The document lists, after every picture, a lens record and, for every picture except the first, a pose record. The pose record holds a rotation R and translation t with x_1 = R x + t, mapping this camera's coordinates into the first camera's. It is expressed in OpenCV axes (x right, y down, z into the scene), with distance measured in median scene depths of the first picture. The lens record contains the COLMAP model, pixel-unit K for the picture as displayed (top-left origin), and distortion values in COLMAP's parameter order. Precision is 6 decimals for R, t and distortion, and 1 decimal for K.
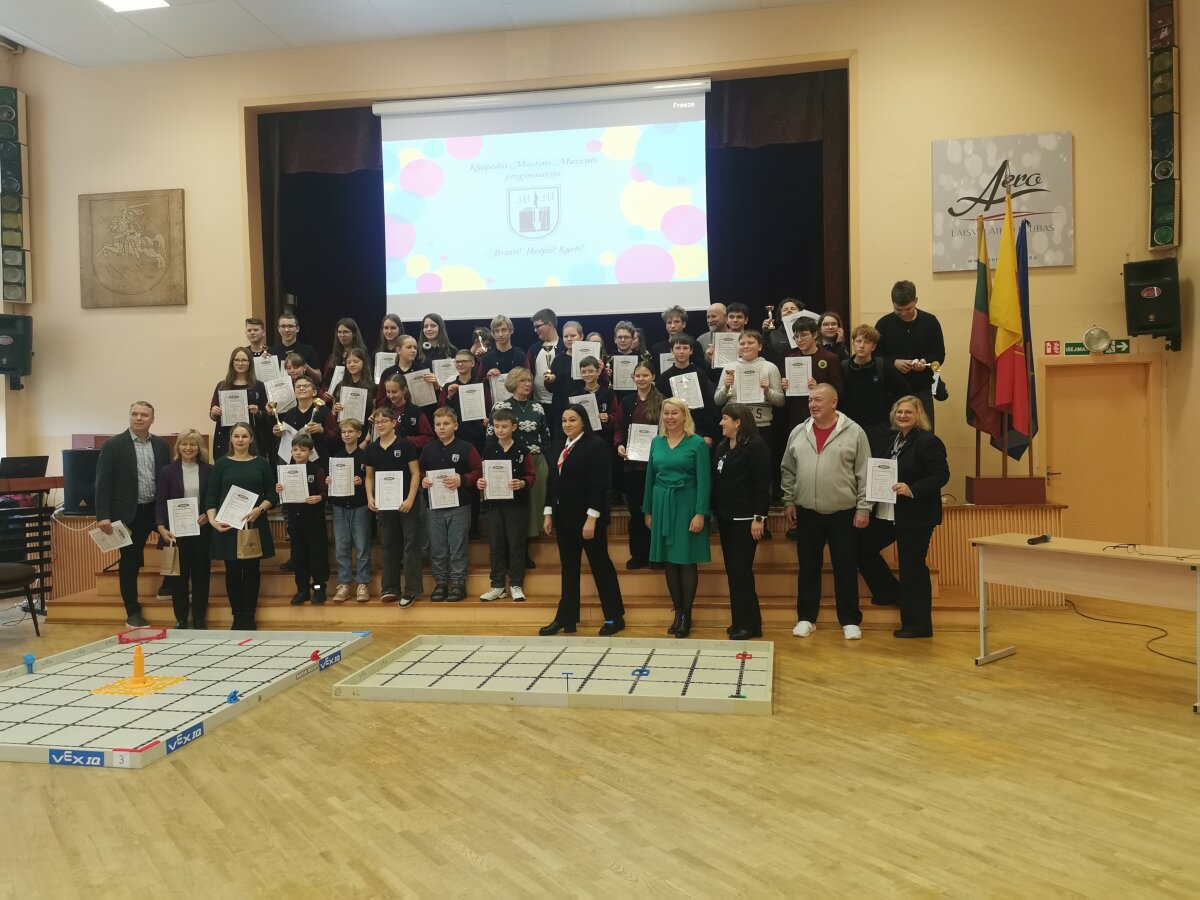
lens RADIAL K [[929.6, 0, 605.6], [0, 929.6, 431.4], [0, 0, 1]] dist [0.061931, -0.093974]
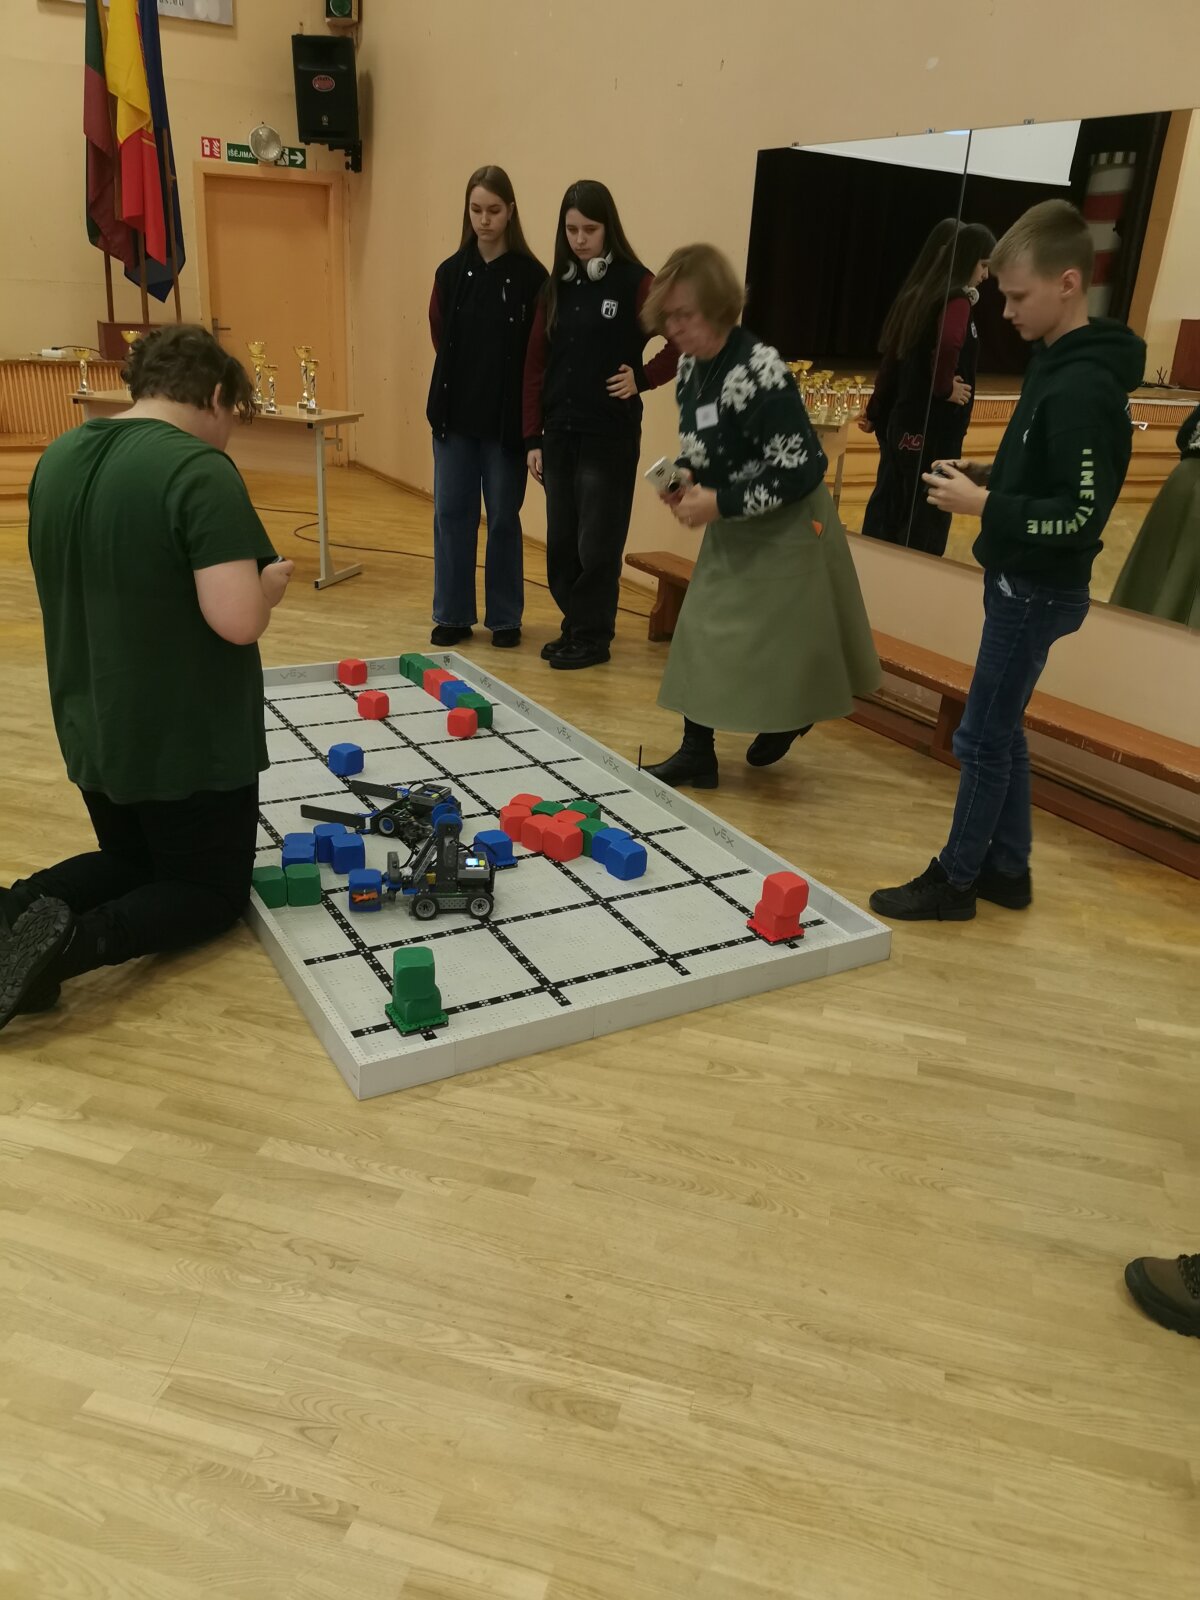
lens RADIAL K [[1245.0, 0, 586.5], [0, 1245.0, 807.1], [0, 0, 1]] dist [0.046497, -0.086836]
pose [[0.794107, -0.166532, 0.584518, 0.067529], [-0.068461, 0.931100, 0.358283, 0.033090], [-0.603910, -0.324531, 0.727992, -0.110096]]
